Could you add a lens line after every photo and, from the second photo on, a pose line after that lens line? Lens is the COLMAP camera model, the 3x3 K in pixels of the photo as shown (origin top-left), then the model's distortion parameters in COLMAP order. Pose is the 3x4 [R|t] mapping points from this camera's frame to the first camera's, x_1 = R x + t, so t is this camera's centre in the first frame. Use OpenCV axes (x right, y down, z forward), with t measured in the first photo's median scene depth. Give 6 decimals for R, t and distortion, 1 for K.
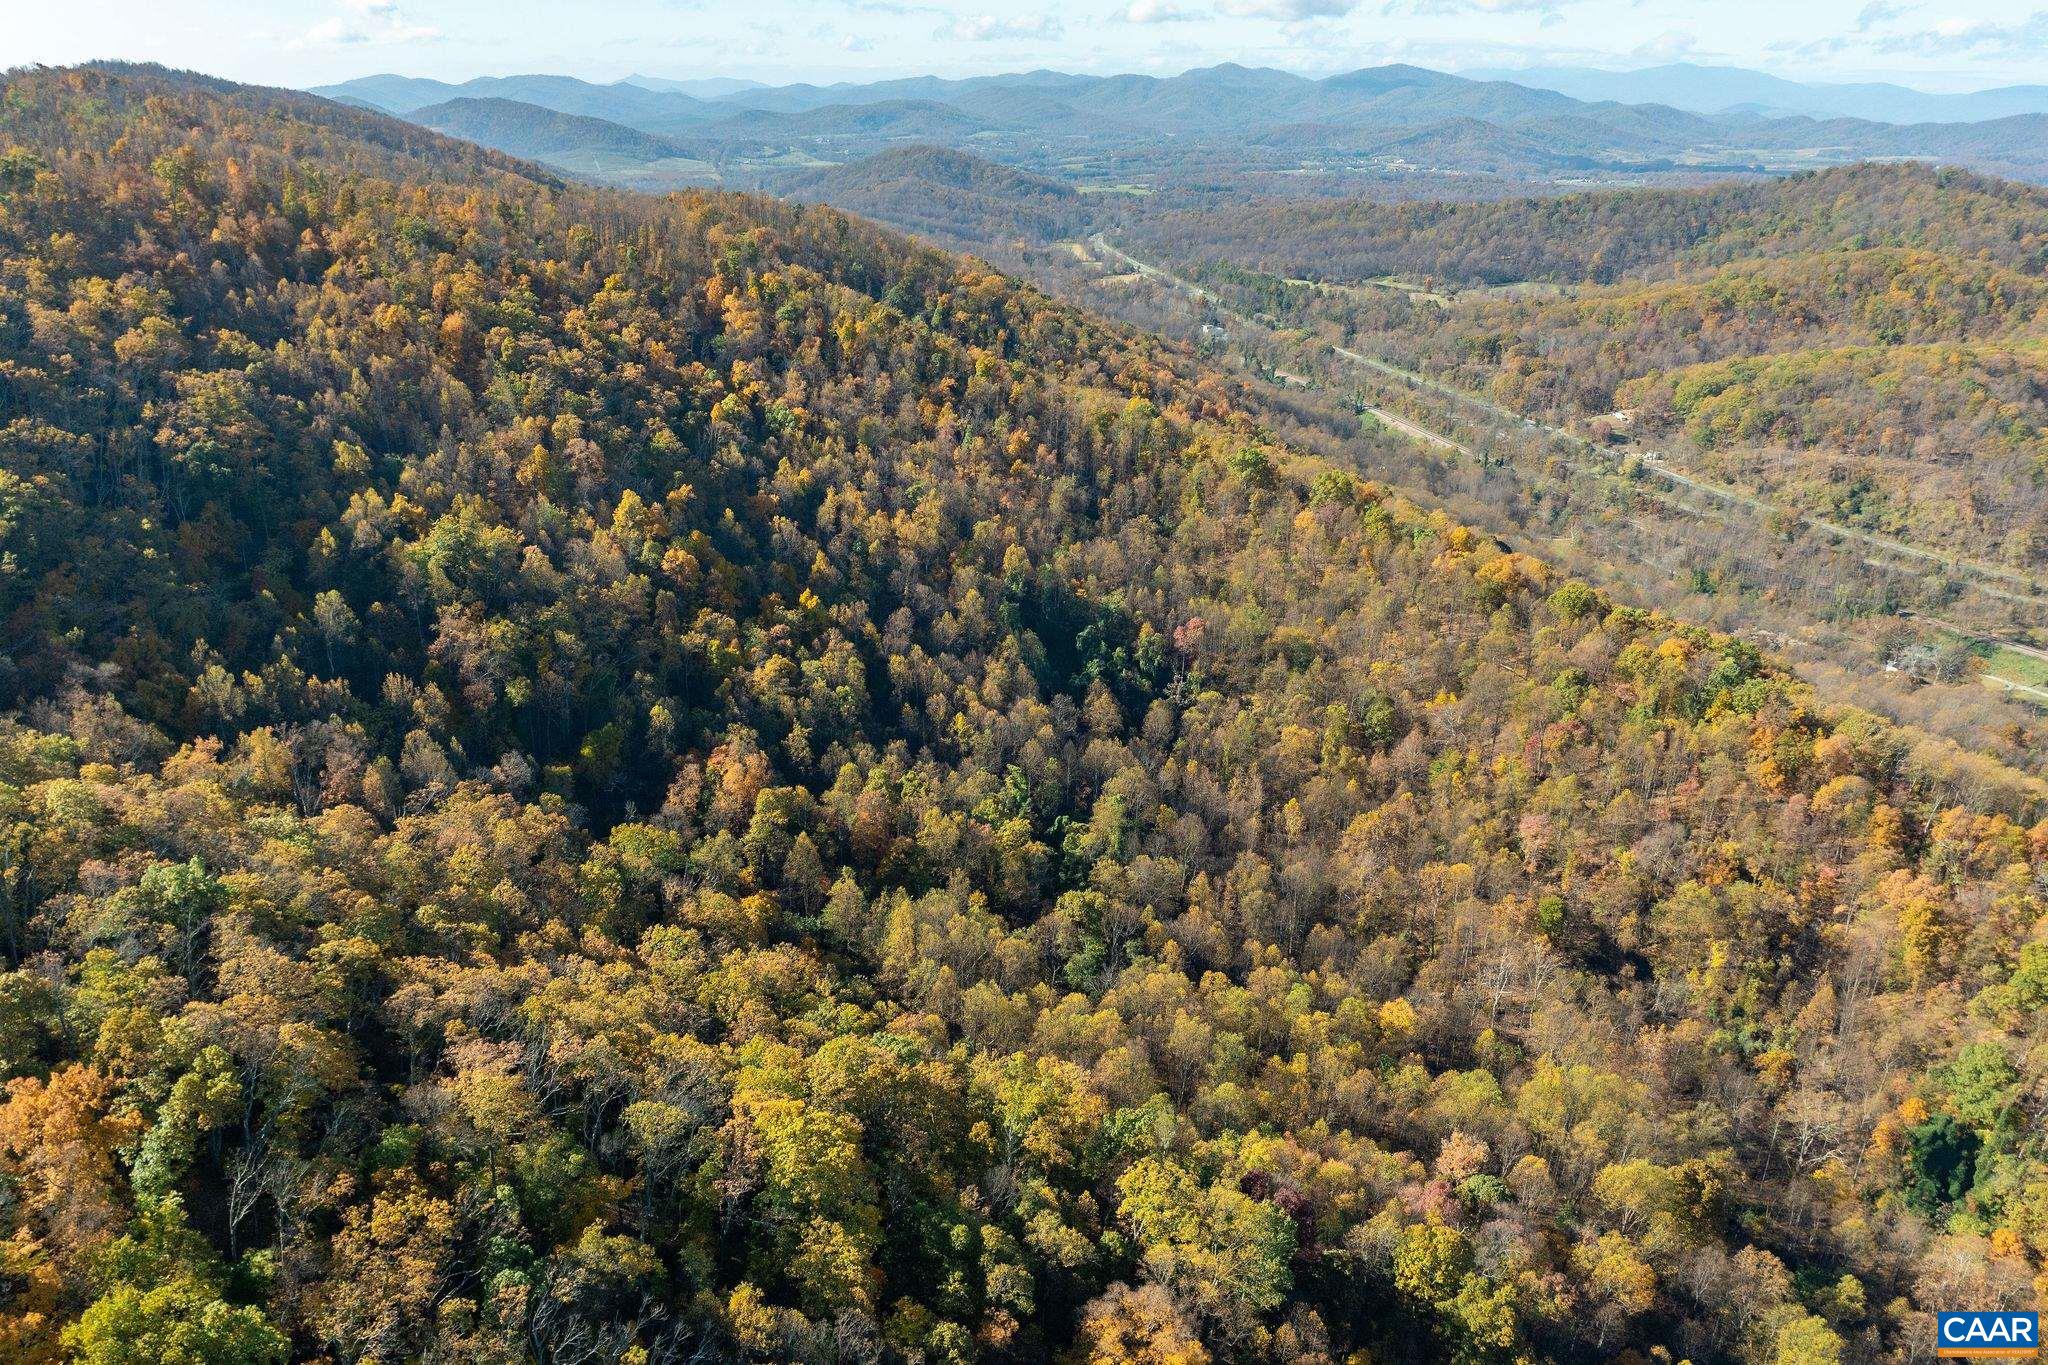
lens RADIAL K [[1423.4, 0, 1024.0], [0, 1423.4, 682.5], [0, 0, 1]] dist [-0.030347, 0.001155]
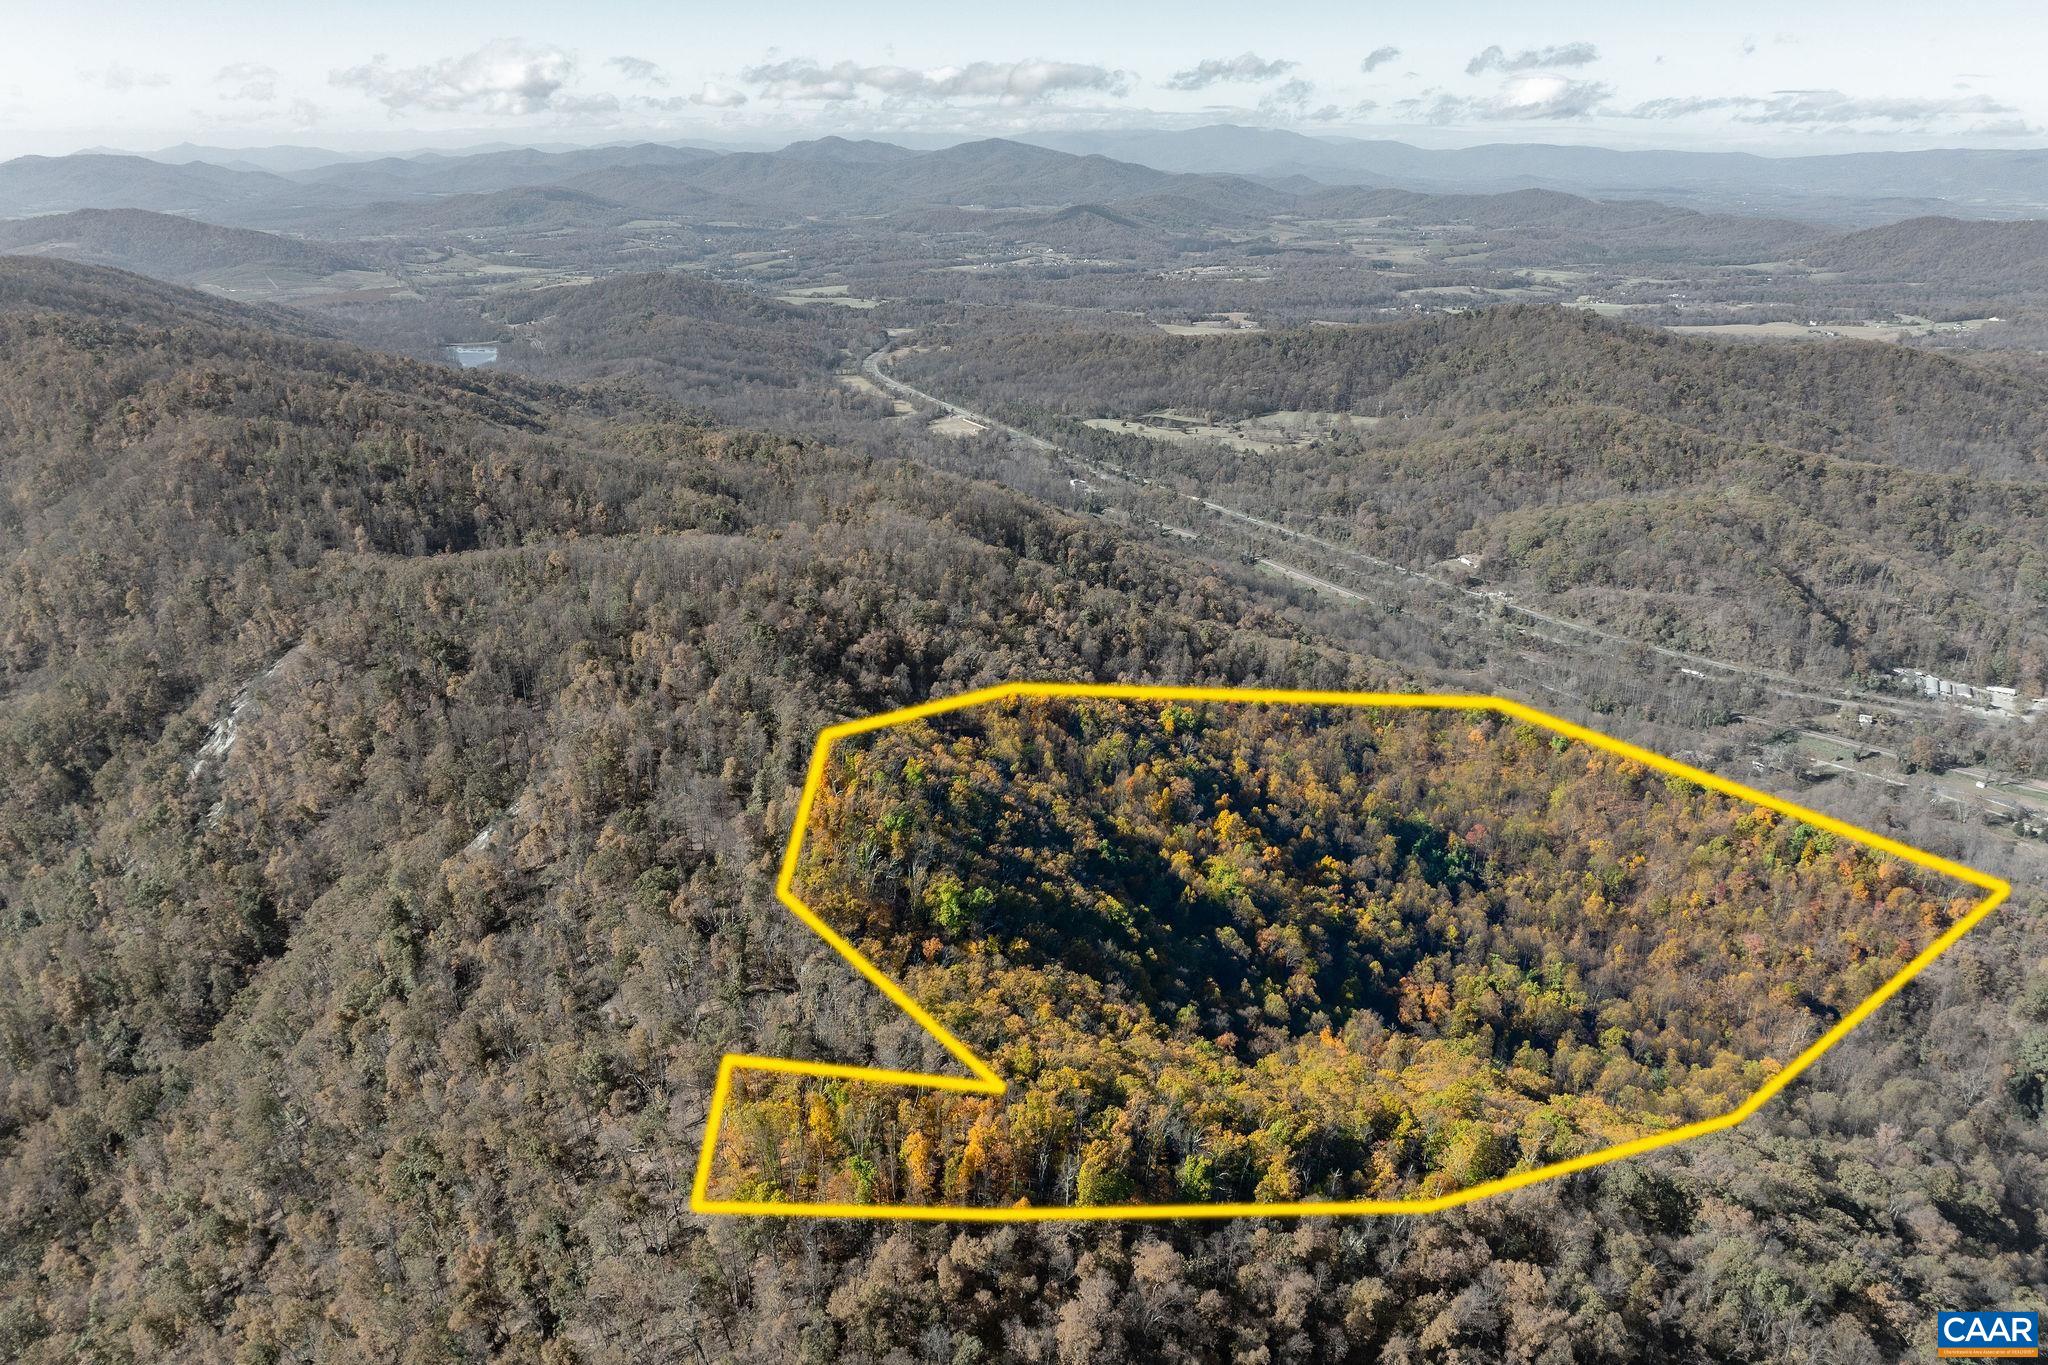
lens RADIAL K [[1416.4, 0, 1022.1], [0, 1416.4, 583.0], [0, 0, 1]] dist [-0.026141, 0.000574]
pose [[0.964119, -0.084026, 0.251824, -0.311694], [0.109116, 0.990183, -0.087362, -0.096763], [-0.242011, 0.111706, 0.963822, -0.172838]]
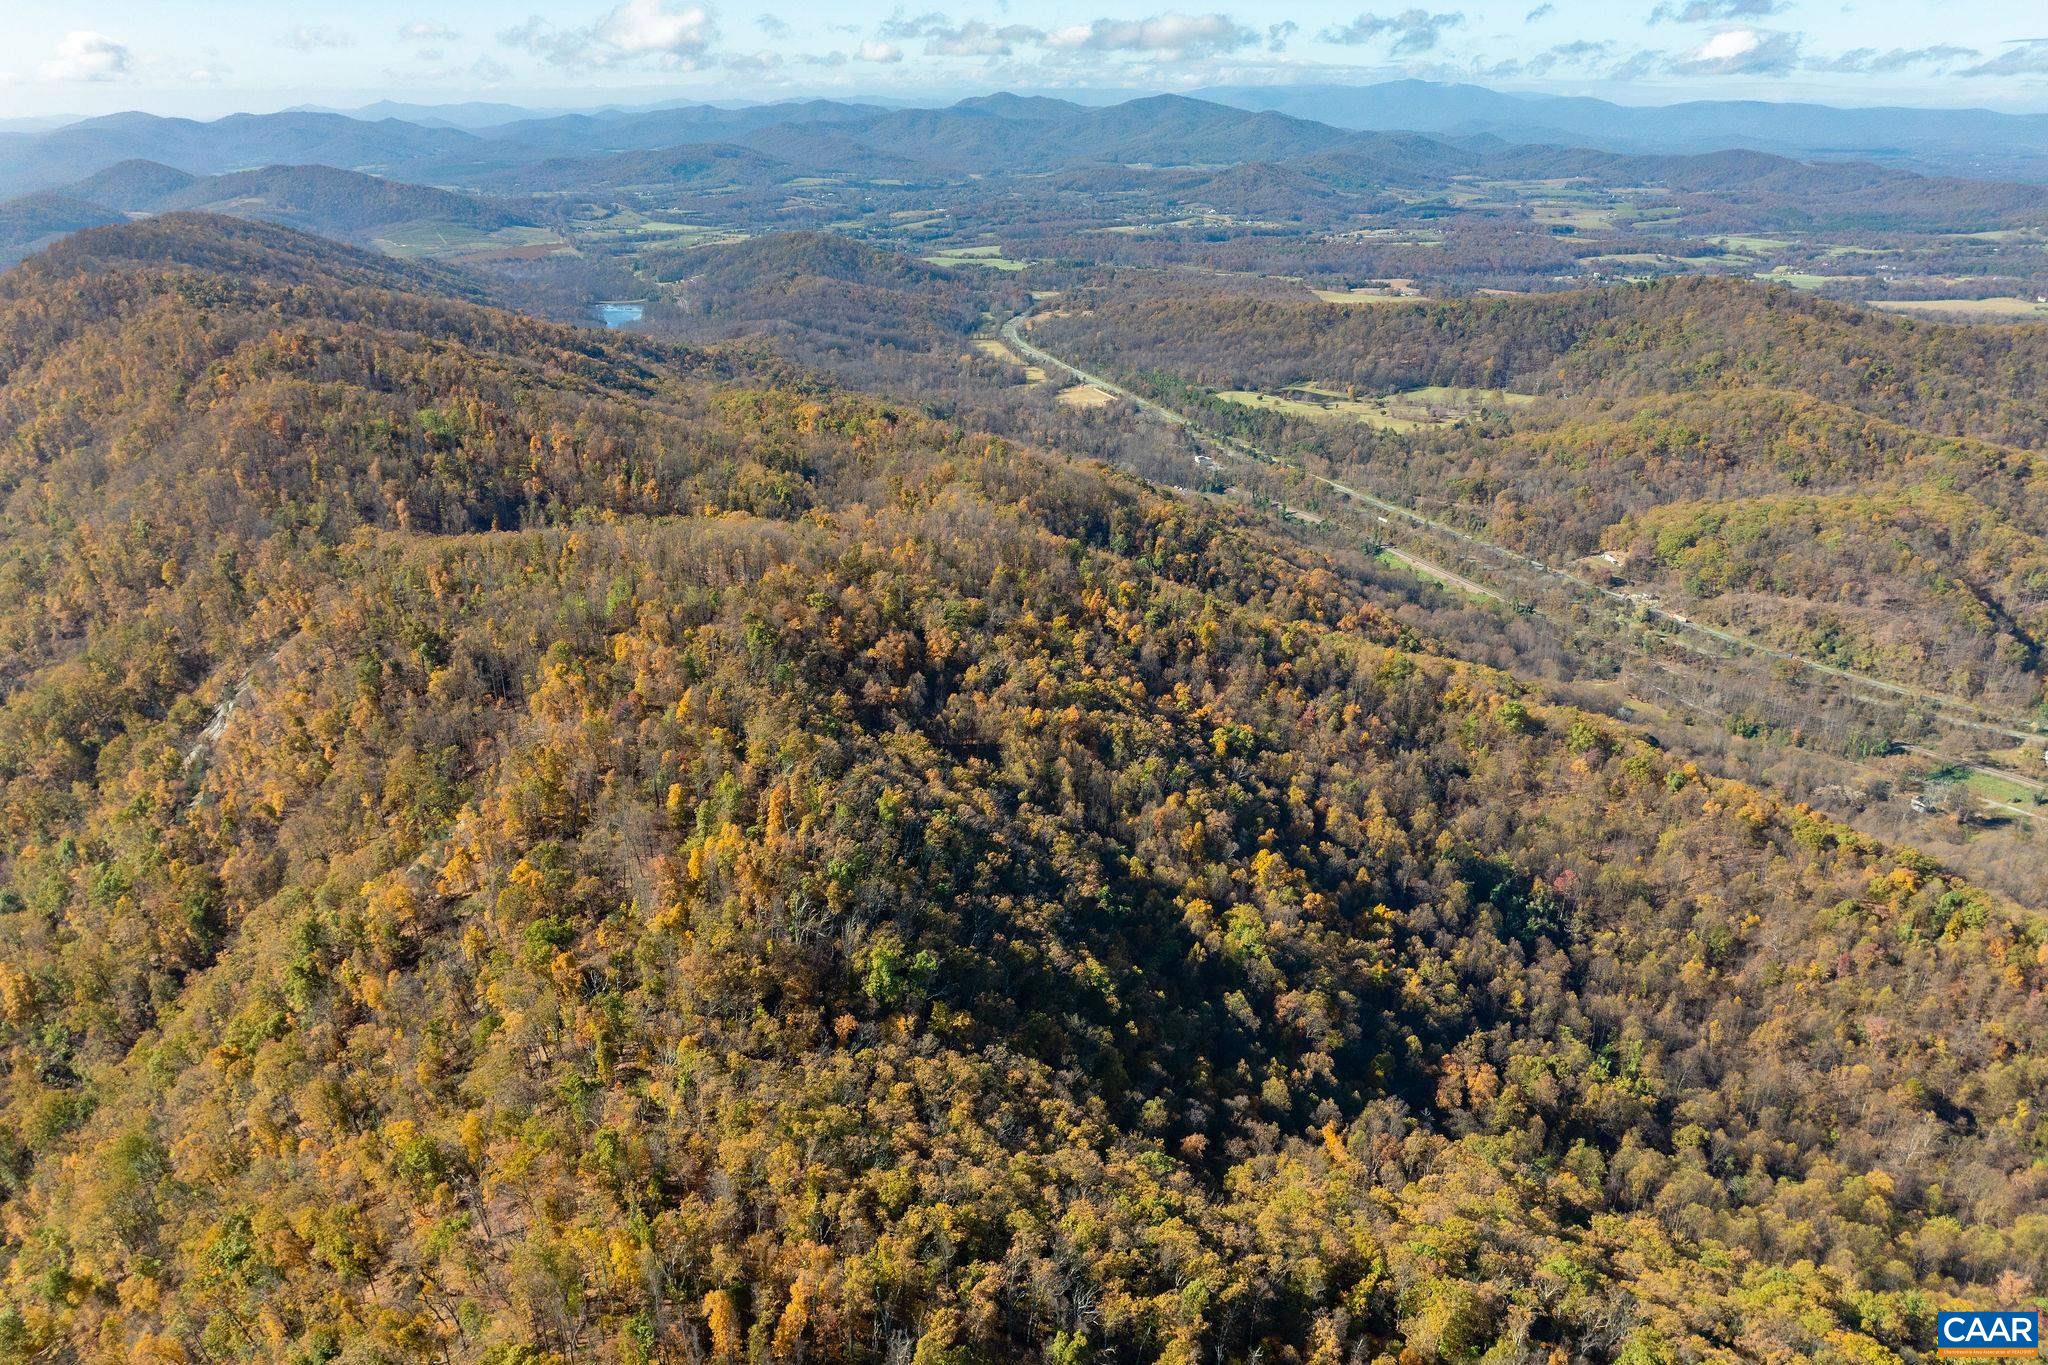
lens RADIAL K [[1422.6, 0, 1029.2], [0, 1422.6, 620.0], [0, 0, 1]] dist [-0.041822, 0.026354]
pose [[0.987741, -0.061217, 0.143599, -0.250911], [0.068511, 0.996570, -0.046413, -0.111658], [-0.140265, 0.055682, 0.988547, -0.135009]]
